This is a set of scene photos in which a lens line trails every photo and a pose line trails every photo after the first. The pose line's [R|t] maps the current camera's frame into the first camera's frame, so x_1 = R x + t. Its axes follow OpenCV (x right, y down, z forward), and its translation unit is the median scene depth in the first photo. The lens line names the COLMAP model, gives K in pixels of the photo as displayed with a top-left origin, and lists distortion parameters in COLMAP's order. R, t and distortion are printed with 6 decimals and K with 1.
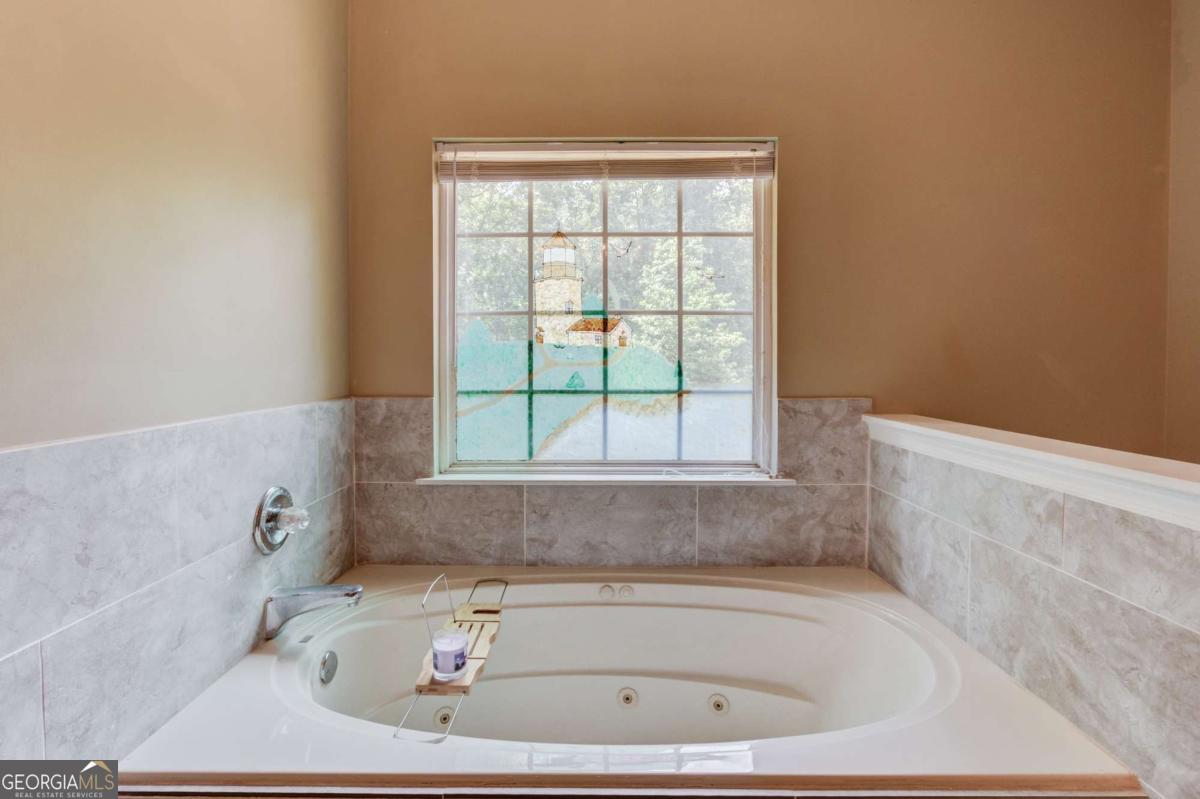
lens RADIAL K [[587.3, 0, 590.7], [0, 587.3, 377.9], [0, 0, 1]] dist [-0.002529, -0.001325]
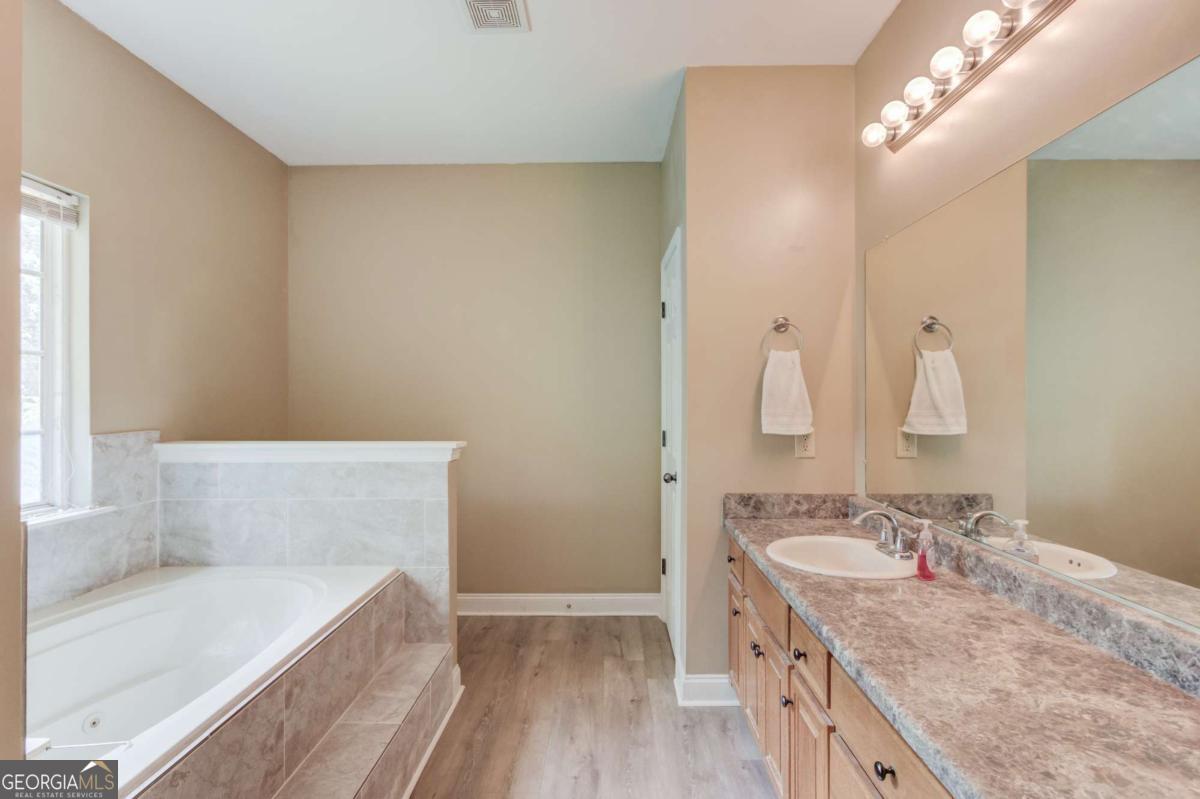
lens RADIAL K [[572.2, 0, 600.0], [0, 572.2, 399.5], [0, 0, 1]] dist [-0.002383, -0.000594]
pose [[0.009119, -0.003150, 0.999953, -0.732109], [0.028907, 0.999578, 0.002885, -0.007270], [-0.999541, 0.028879, 0.009207, 0.045967]]
